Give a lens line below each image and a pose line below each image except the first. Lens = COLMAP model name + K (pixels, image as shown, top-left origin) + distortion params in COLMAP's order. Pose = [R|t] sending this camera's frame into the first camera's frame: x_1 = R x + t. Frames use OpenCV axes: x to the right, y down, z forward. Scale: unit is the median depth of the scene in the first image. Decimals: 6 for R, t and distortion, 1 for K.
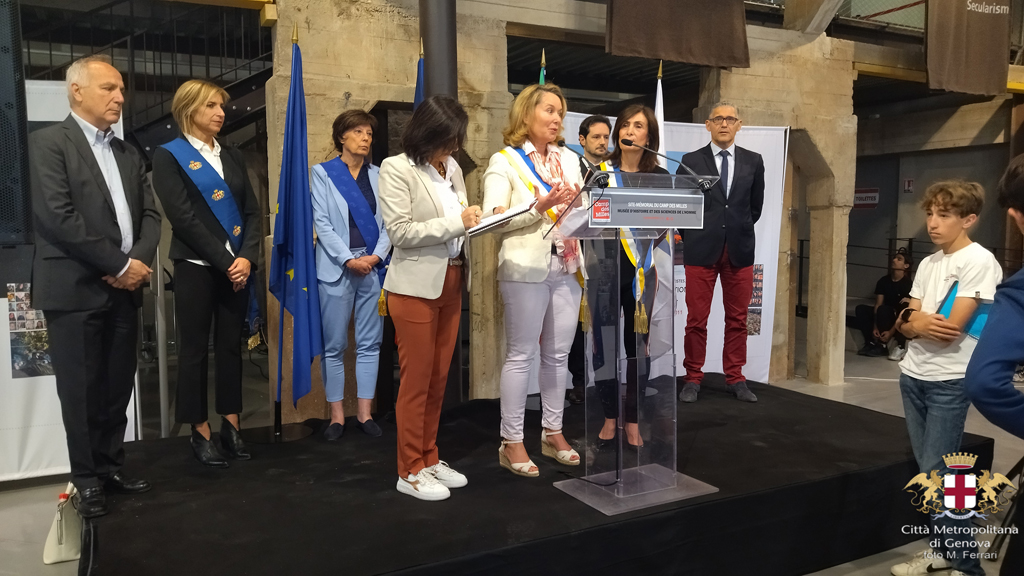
lens RADIAL K [[770.4, 0, 517.4], [0, 770.4, 288.9], [0, 0, 1]] dist [0.090915, -0.140077]
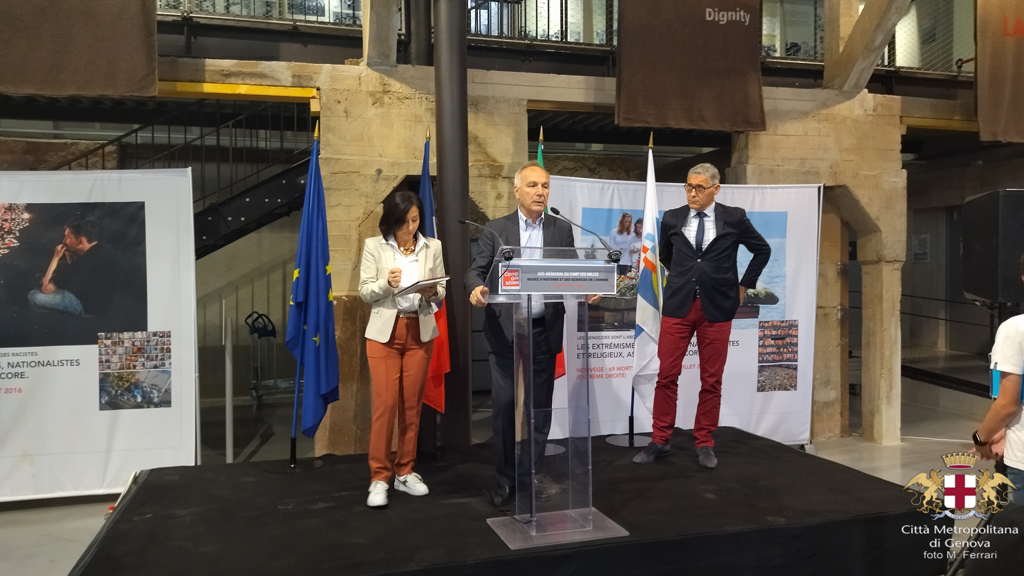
lens RADIAL K [[770.4, 0, 517.4], [0, 770.4, 288.9], [0, 0, 1]] dist [0.090915, -0.140077]
pose [[0.981271, 0.002219, -0.192619, 0.153878], [-0.013293, 0.998330, -0.056218, -0.010289], [0.192173, 0.057726, 0.979662, -0.057171]]
